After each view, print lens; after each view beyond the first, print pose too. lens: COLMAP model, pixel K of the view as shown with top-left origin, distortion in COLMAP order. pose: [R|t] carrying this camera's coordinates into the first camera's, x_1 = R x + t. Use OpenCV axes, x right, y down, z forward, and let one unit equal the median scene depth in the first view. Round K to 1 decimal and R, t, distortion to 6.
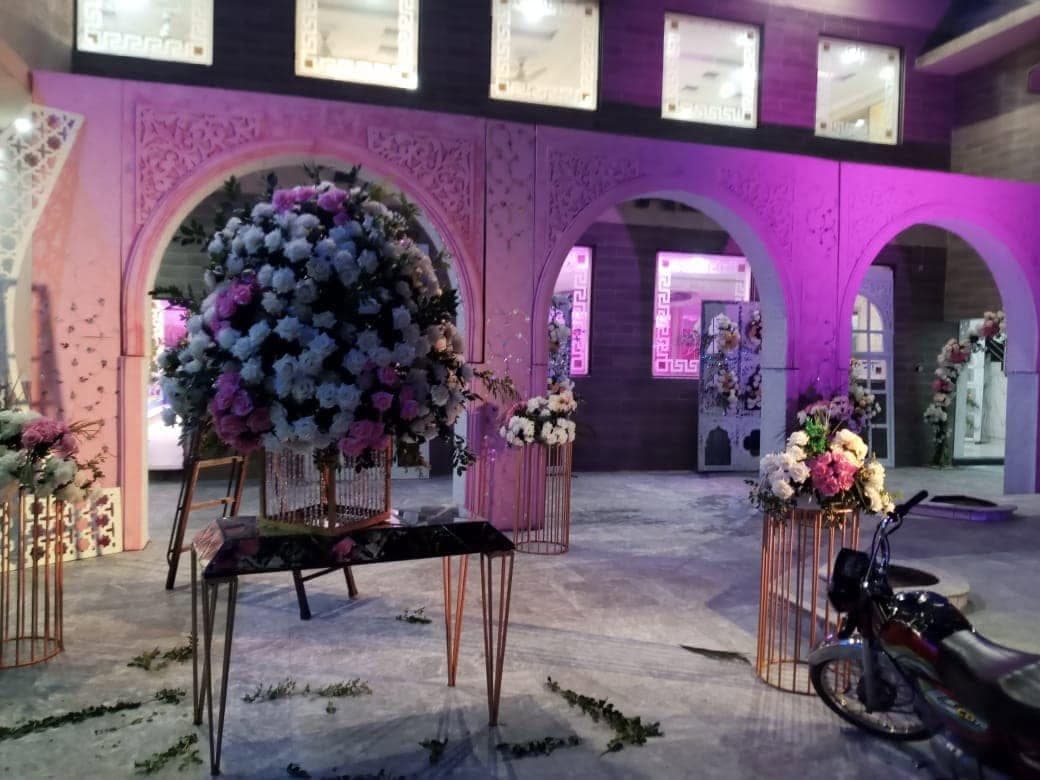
lens RADIAL K [[795.6, 0, 515.9], [0, 795.6, 393.6], [0, 0, 1]] dist [0.059260, -0.117490]
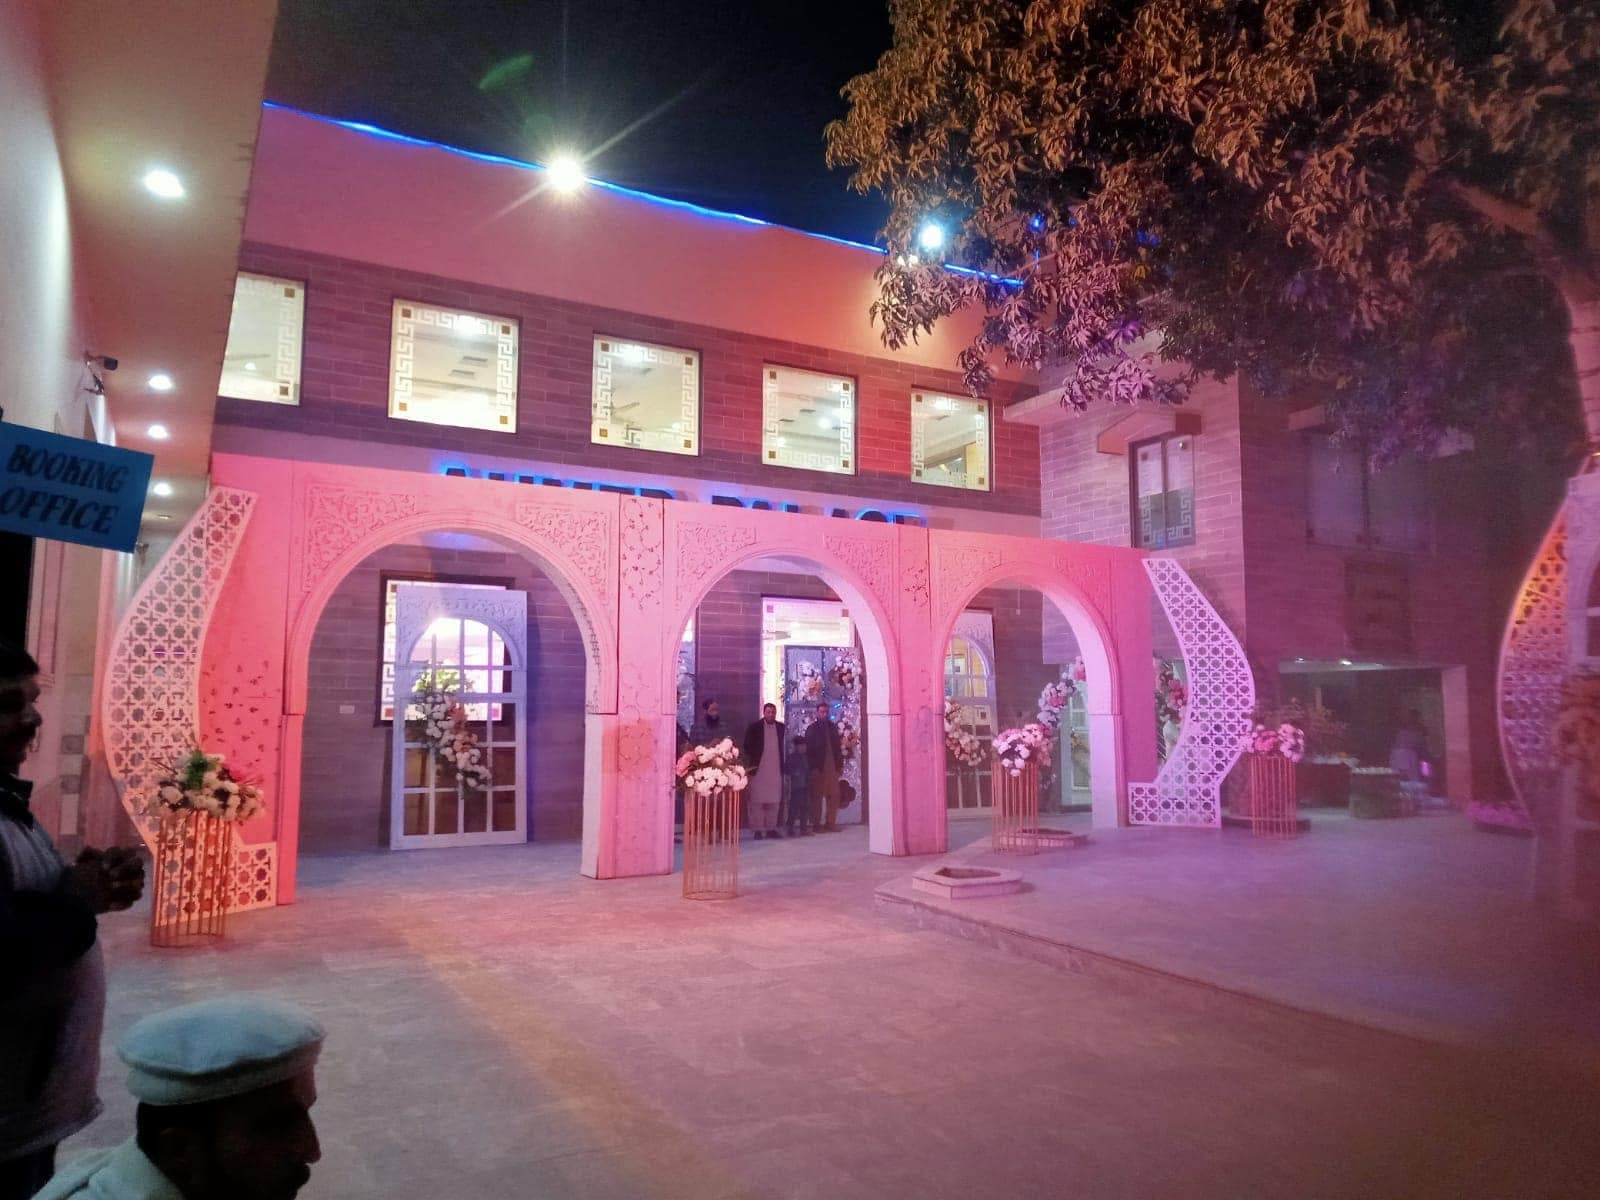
lens RADIAL K [[1200.7, 0, 796.4], [0, 1200.7, 610.7], [0, 0, 1]] dist [0.096829, -0.182831]
pose [[0.973040, 0.000851, 0.230634, -0.121382], [0.028139, 0.992085, -0.122376, 0.019024], [-0.228912, 0.125566, 0.965315, -0.426746]]
